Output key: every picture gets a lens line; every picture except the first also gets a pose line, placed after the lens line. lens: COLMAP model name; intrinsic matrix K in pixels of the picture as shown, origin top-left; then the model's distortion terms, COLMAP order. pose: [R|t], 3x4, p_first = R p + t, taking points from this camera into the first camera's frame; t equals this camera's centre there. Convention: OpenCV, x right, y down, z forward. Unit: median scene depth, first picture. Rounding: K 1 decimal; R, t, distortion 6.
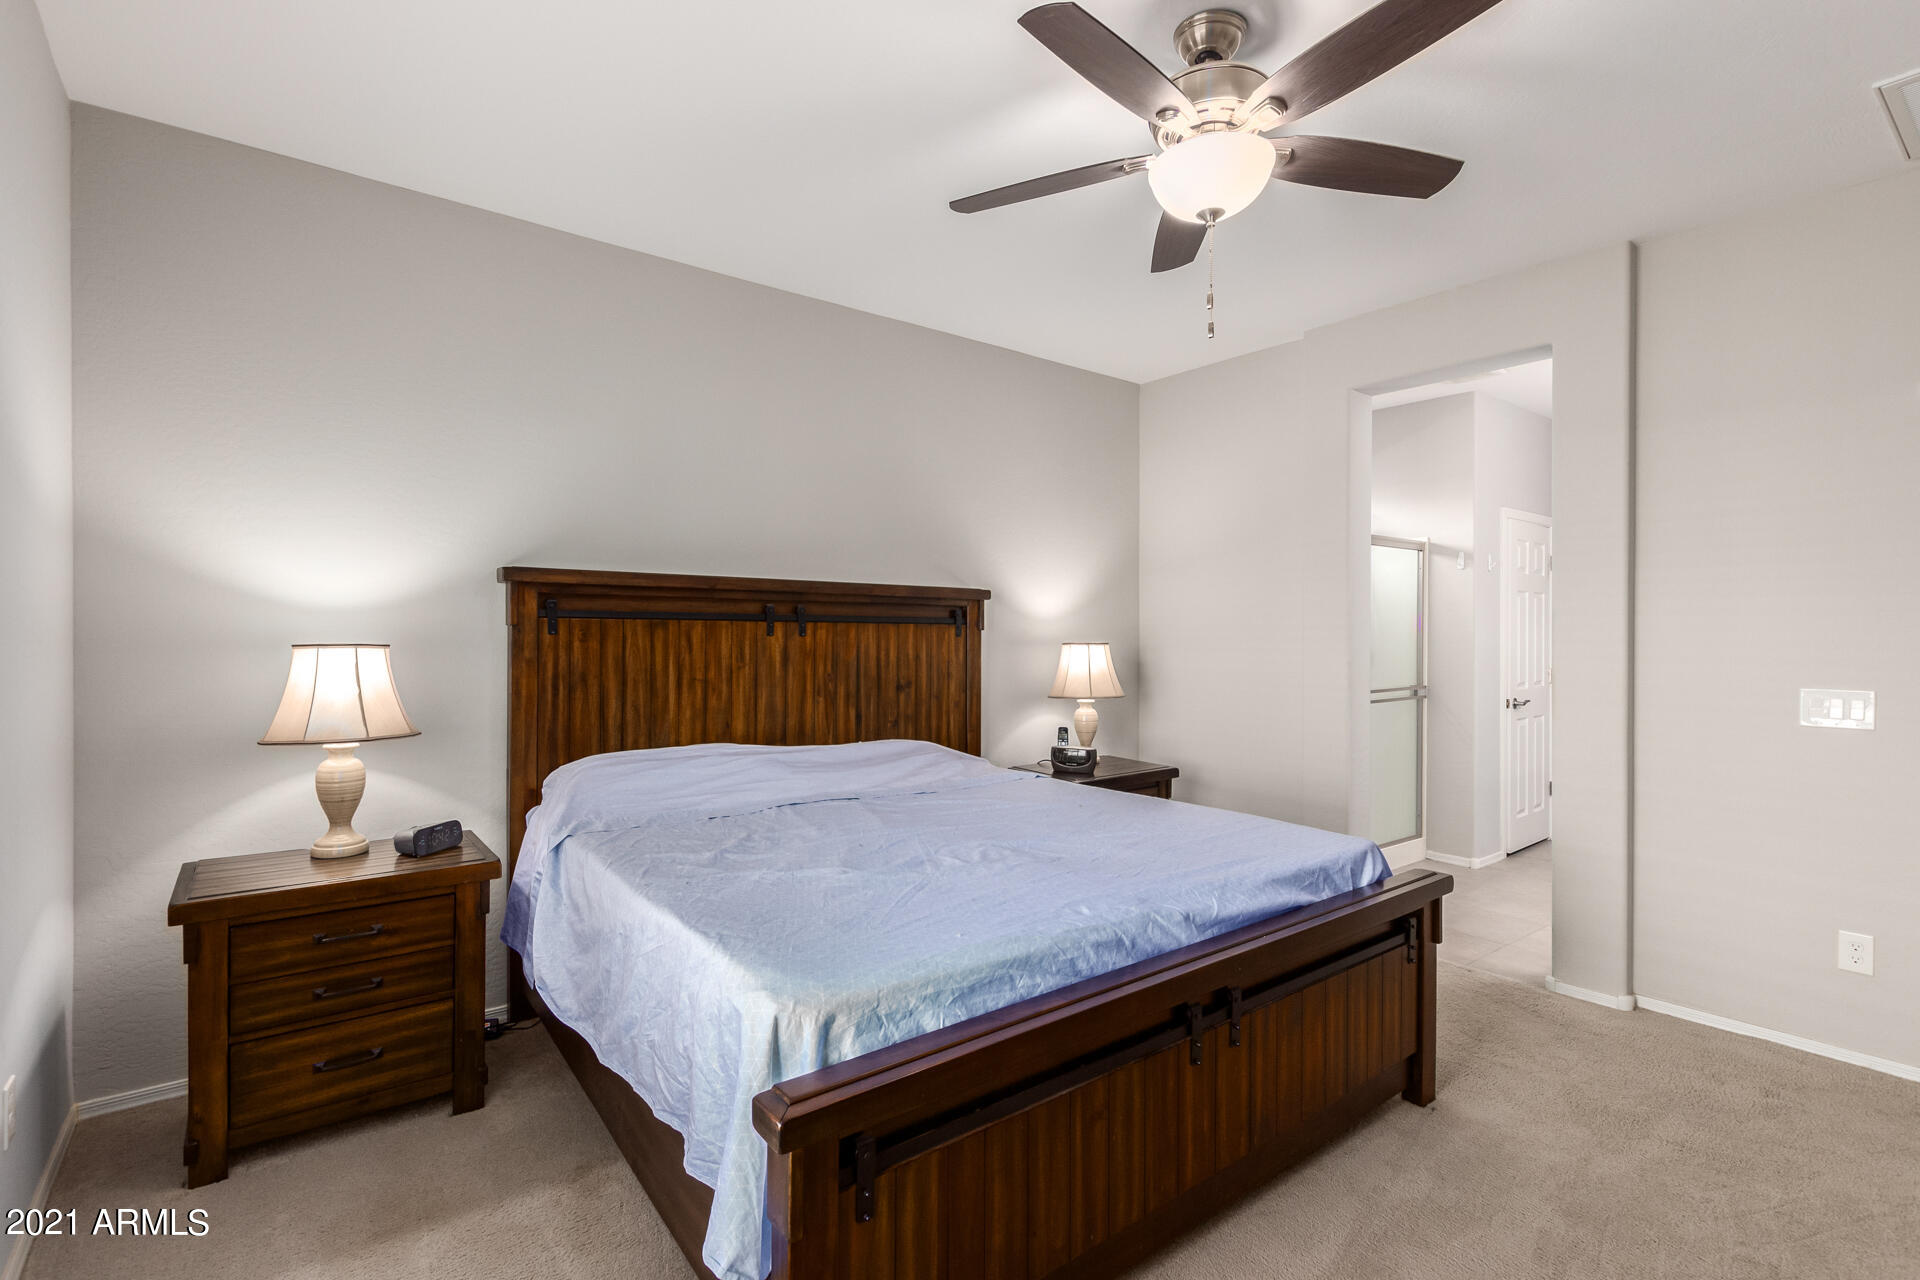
lens RADIAL K [[889.4, 0, 972.0], [0, 889.4, 652.9], [0, 0, 1]] dist [0.000432, -0.000274]
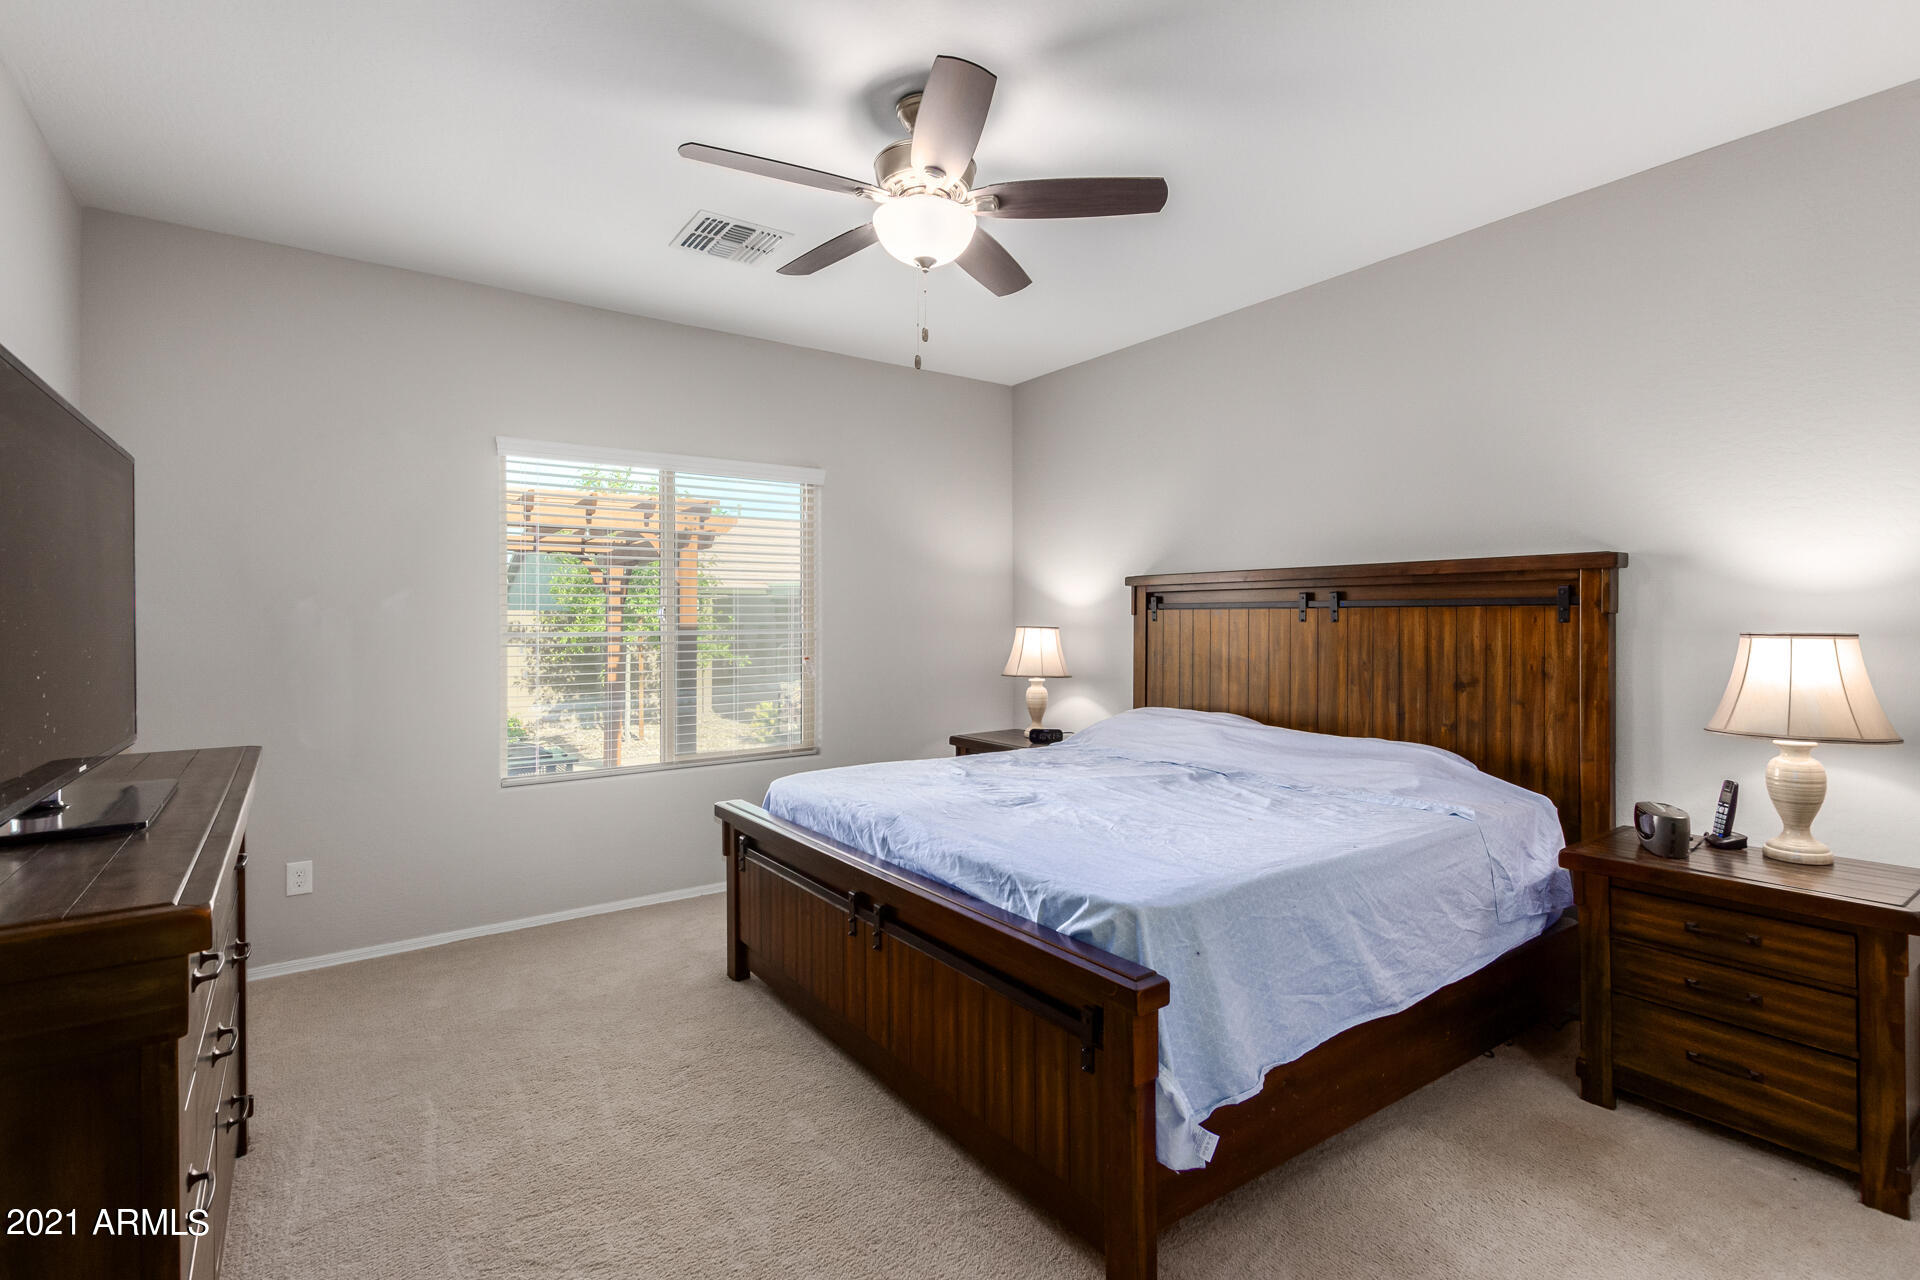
lens RADIAL K [[889.4, 0, 972.0], [0, 889.4, 652.9], [0, 0, 1]] dist [0.000432, -0.000274]
pose [[-0.041328, 0.029281, -0.998716, 0.756954], [-0.017399, 0.999398, 0.030021, -0.007547], [0.998994, 0.018617, -0.040794, 0.580922]]
